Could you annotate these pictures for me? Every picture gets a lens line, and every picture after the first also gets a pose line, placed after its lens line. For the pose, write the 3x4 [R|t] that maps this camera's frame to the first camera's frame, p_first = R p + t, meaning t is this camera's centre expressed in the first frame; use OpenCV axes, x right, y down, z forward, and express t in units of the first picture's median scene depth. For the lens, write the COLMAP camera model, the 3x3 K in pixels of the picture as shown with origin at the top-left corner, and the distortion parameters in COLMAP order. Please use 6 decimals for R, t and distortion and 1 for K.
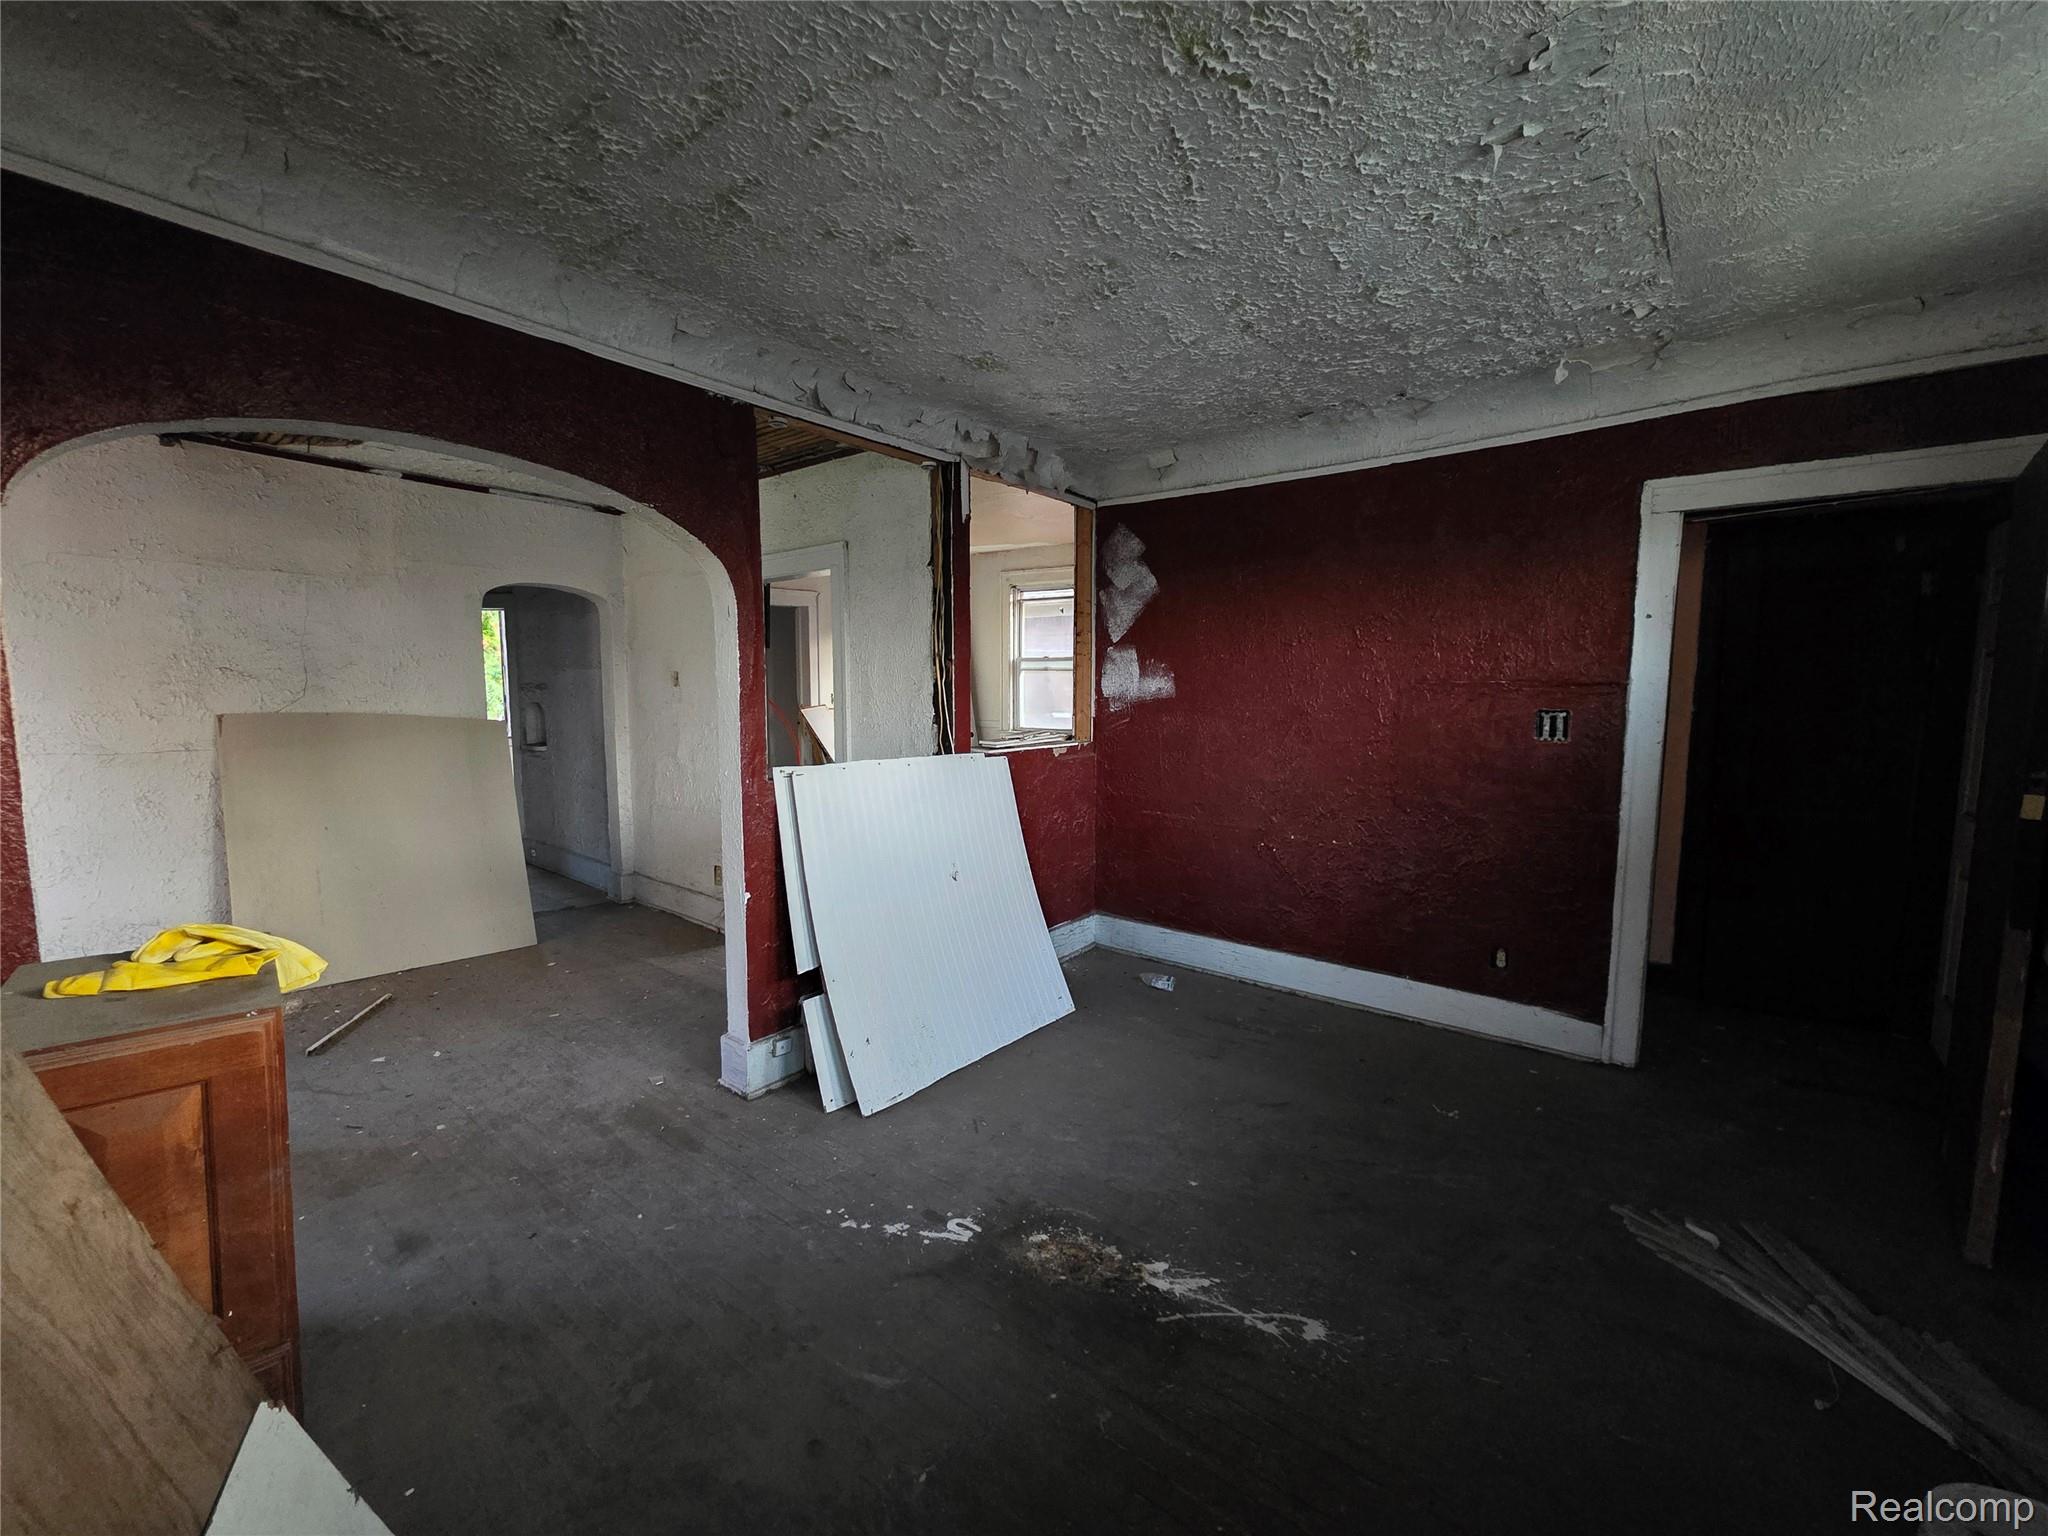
lens RADIAL K [[818.3, 0, 1027.6], [0, 818.3, 760.6], [0, 0, 1]] dist [0.000086, -0.000416]
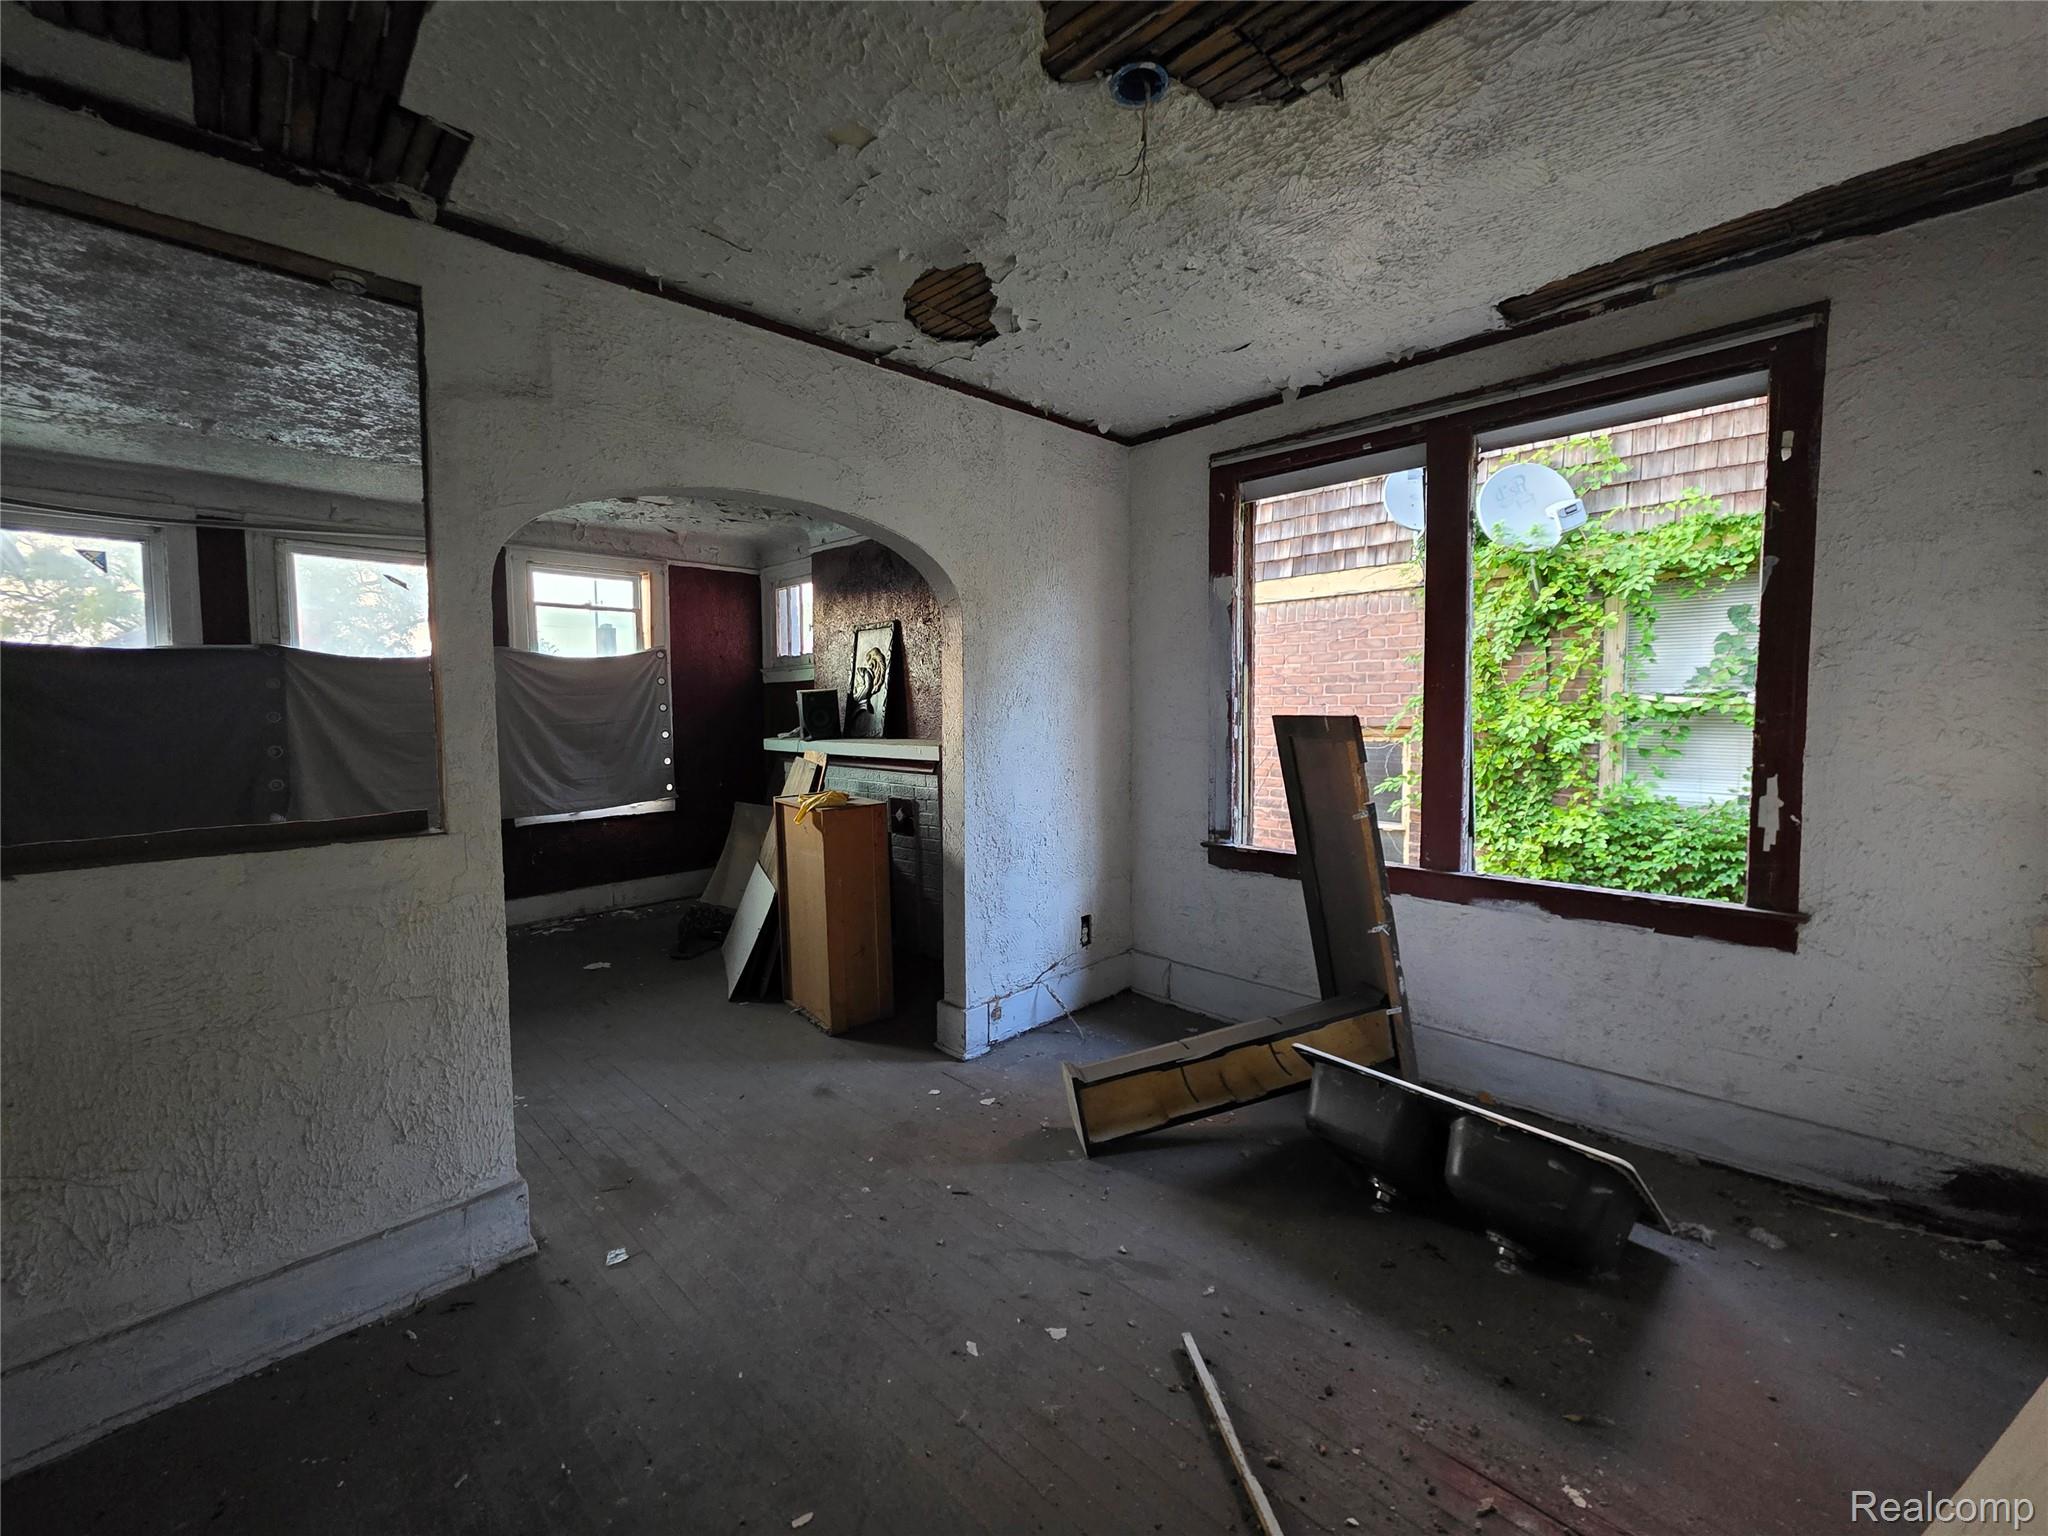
lens RADIAL K [[818.3, 0, 1027.6], [0, 818.3, 760.6], [0, 0, 1]] dist [0.000086, -0.000416]
pose [[-0.995041, -0.001608, 0.099452, -0.672910], [0.014072, 0.987537, 0.156759, -0.102253], [-0.098464, 0.157381, -0.982617, 1.223049]]
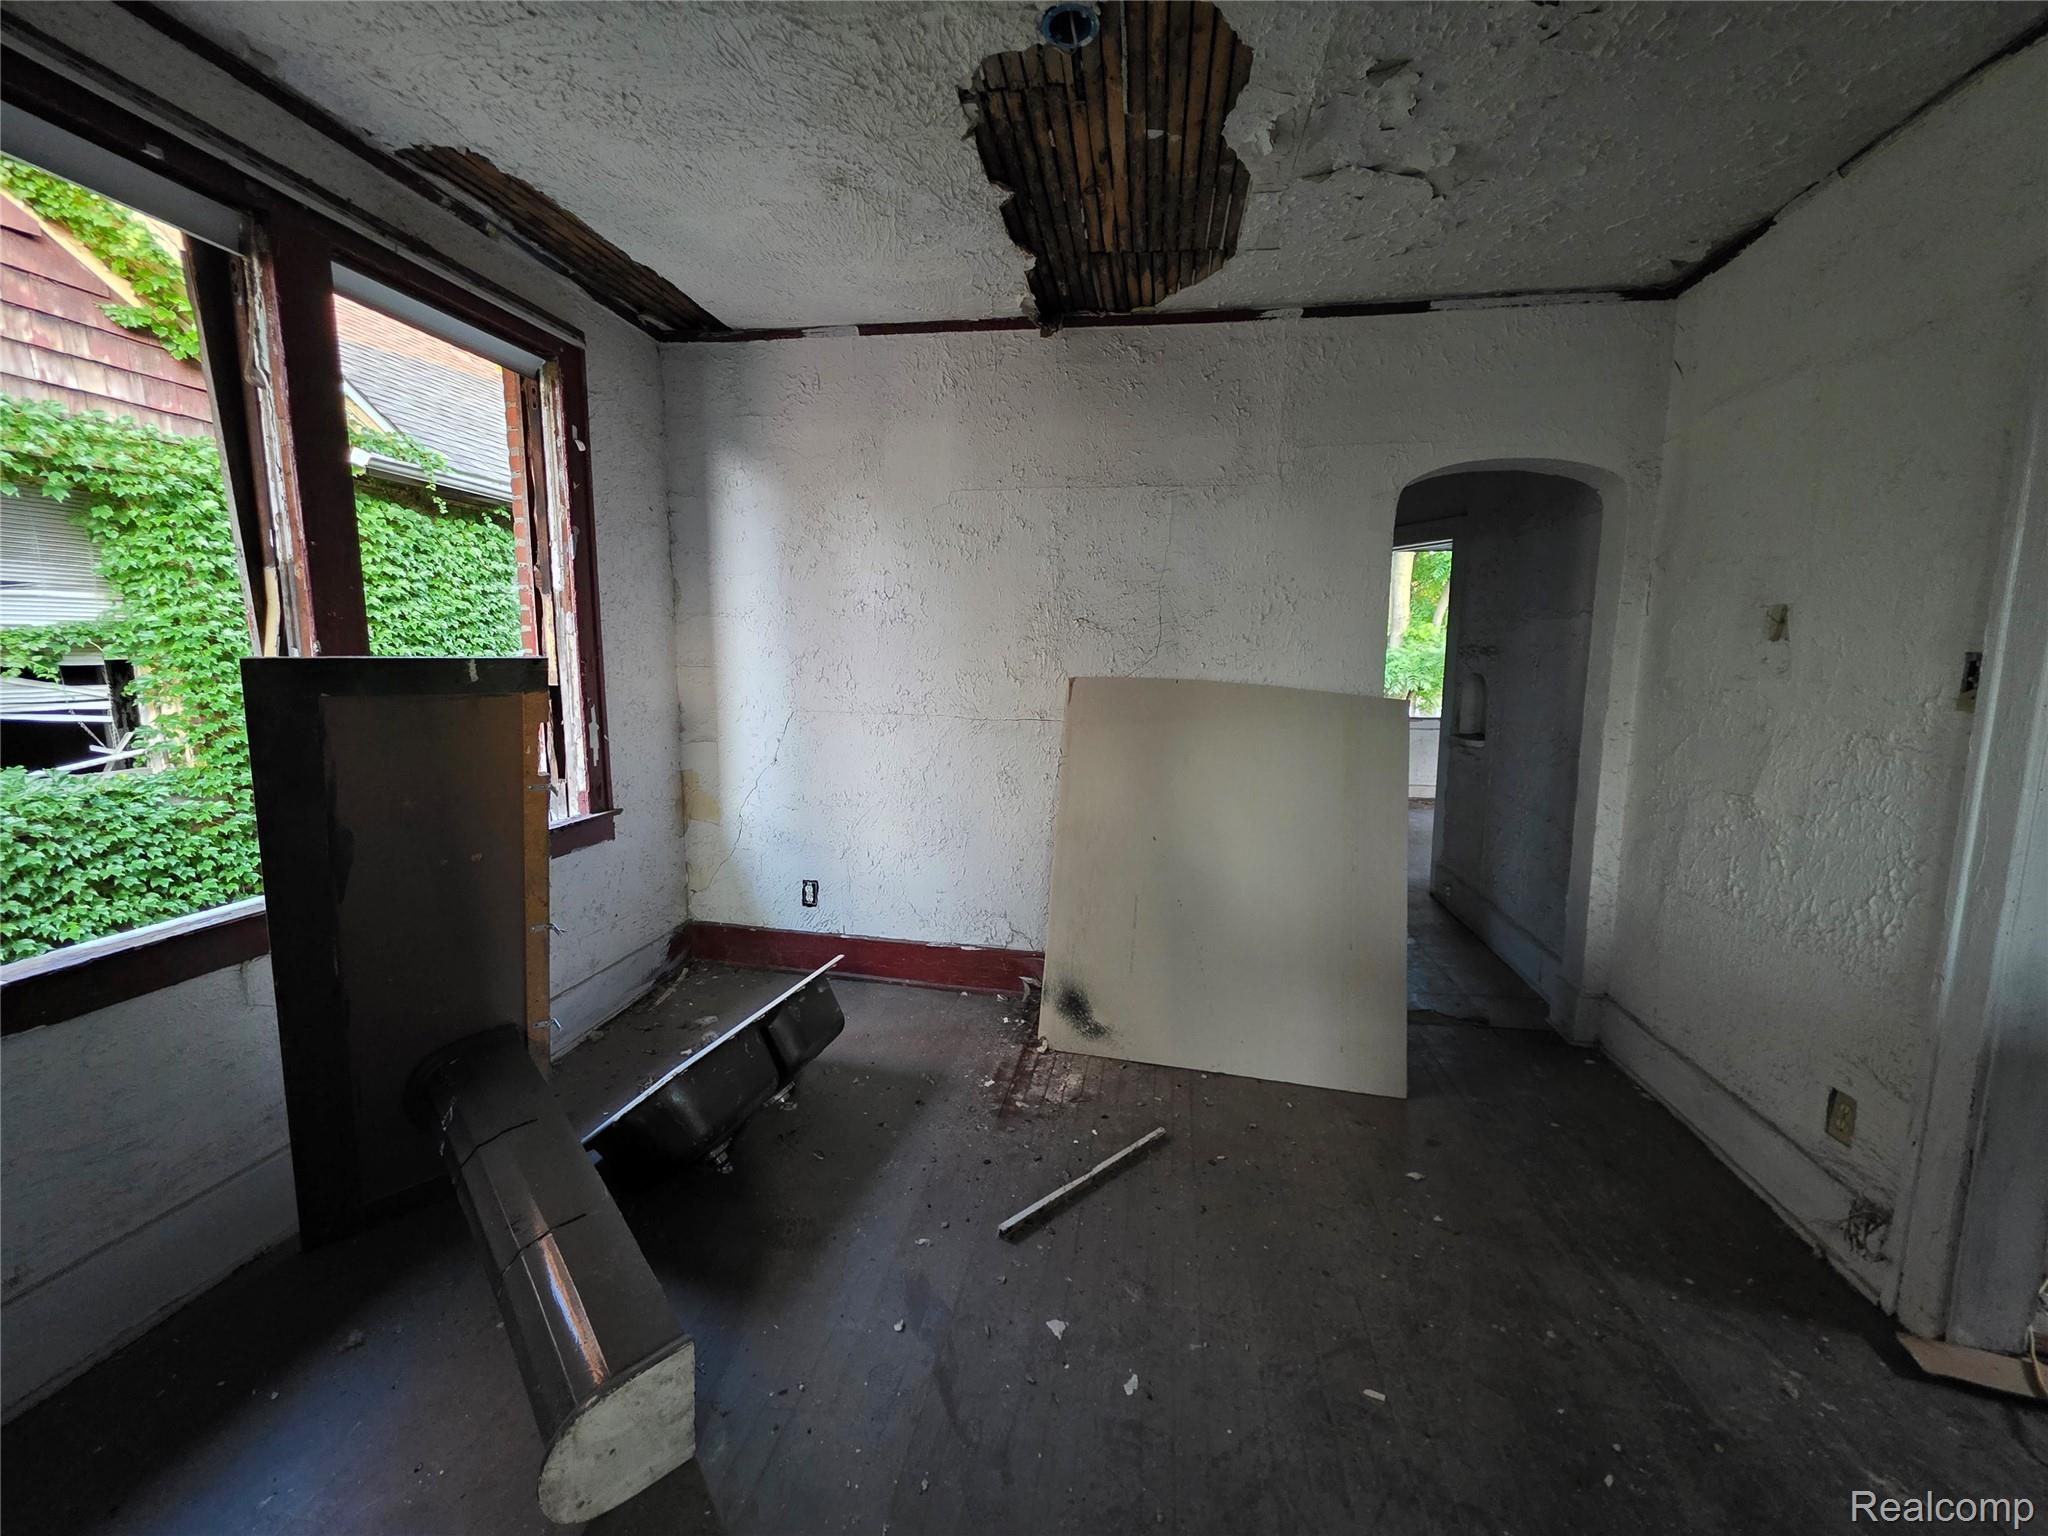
lens RADIAL K [[818.3, 0, 1027.6], [0, 818.3, 760.6], [0, 0, 1]] dist [0.000086, -0.000416]
pose [[0.484408, 0.110192, -0.867875, -0.307310], [-0.086752, 0.993197, 0.077683, -0.034012], [0.870531, 0.037660, 0.490671, 0.572995]]
